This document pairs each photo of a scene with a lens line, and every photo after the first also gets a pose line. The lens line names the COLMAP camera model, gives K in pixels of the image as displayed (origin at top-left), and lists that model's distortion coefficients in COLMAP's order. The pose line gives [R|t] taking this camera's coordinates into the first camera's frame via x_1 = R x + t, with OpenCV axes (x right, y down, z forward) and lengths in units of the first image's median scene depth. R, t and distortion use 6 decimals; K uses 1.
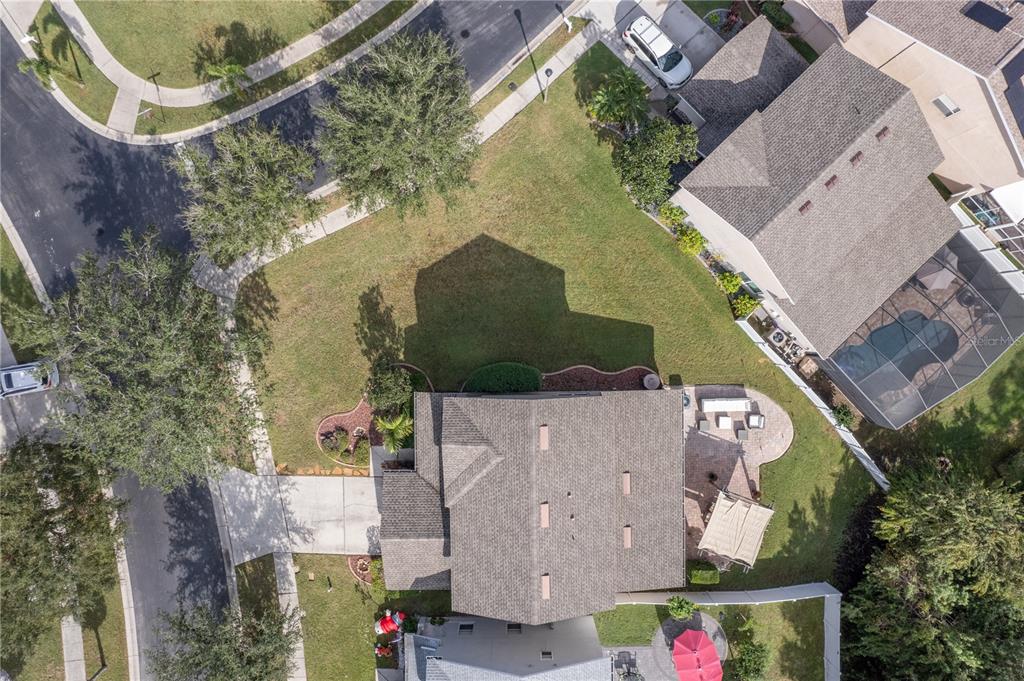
lens RADIAL K [[657.9, 0, 517.0], [0, 657.9, 333.0], [0, 0, 1]] dist [-0.073737, 0.068428]
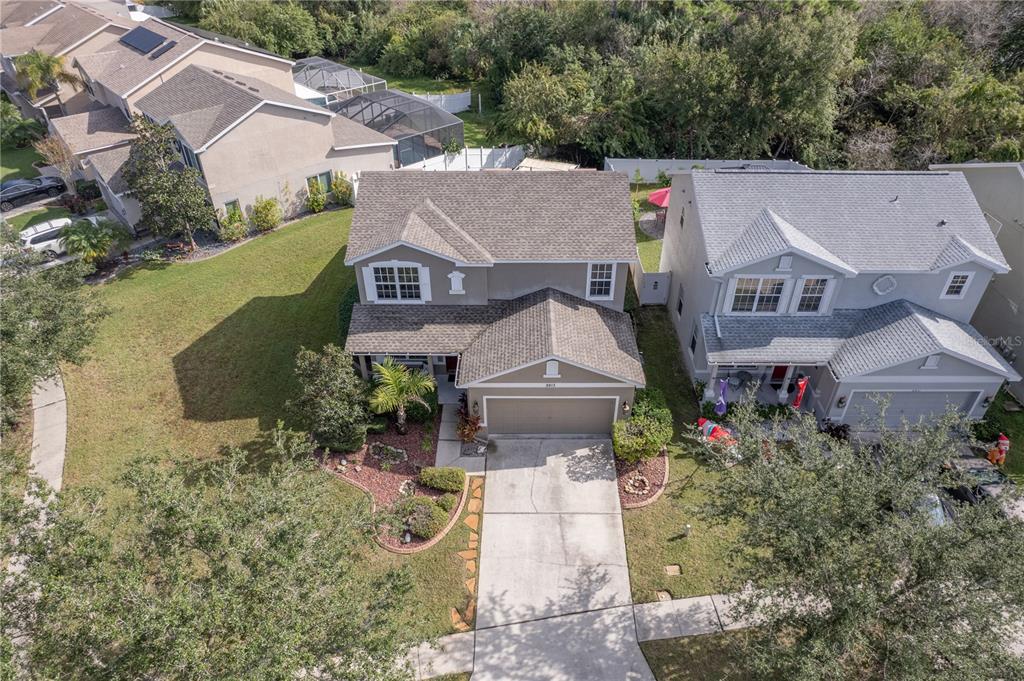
lens RADIAL K [[657.9, 0, 517.0], [0, 657.9, 333.0], [0, 0, 1]] dist [-0.073737, 0.068428]
pose [[0.017180, -0.588708, 0.808163, -0.634022], [0.999852, 0.009102, -0.014625, 0.257237], [0.001254, 0.808294, 0.588777, 0.539757]]
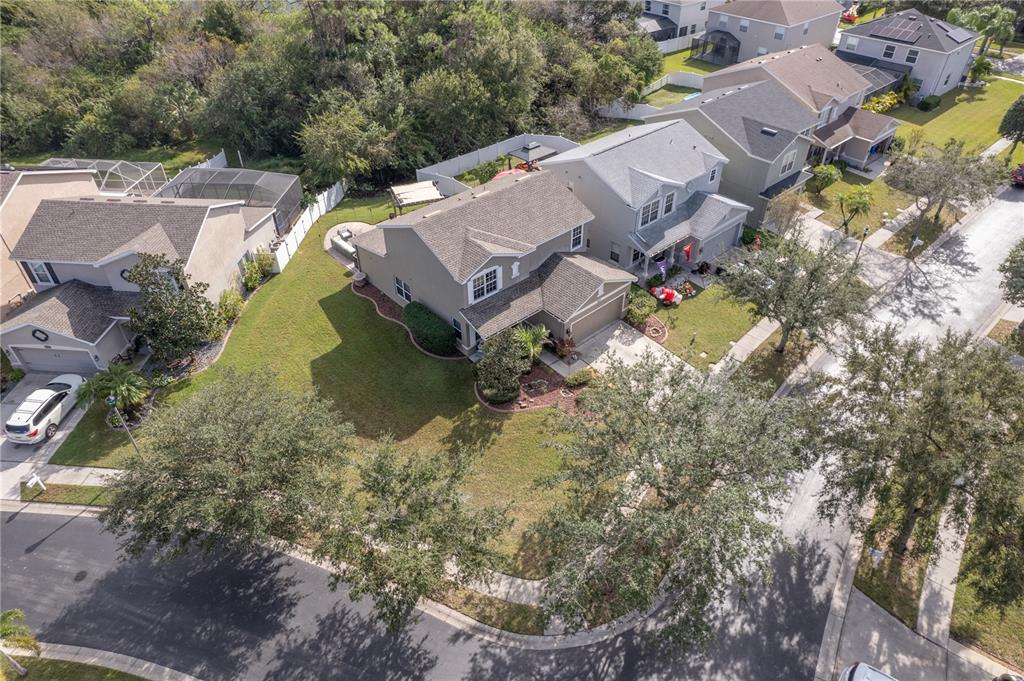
lens RADIAL K [[657.9, 0, 517.0], [0, 657.9, 333.0], [0, 0, 1]] dist [-0.073737, 0.068428]
pose [[-0.662786, -0.460525, 0.590450, -0.715602], [0.748804, -0.410472, 0.520390, -0.362646], [0.002711, 0.787039, 0.616898, 0.344166]]
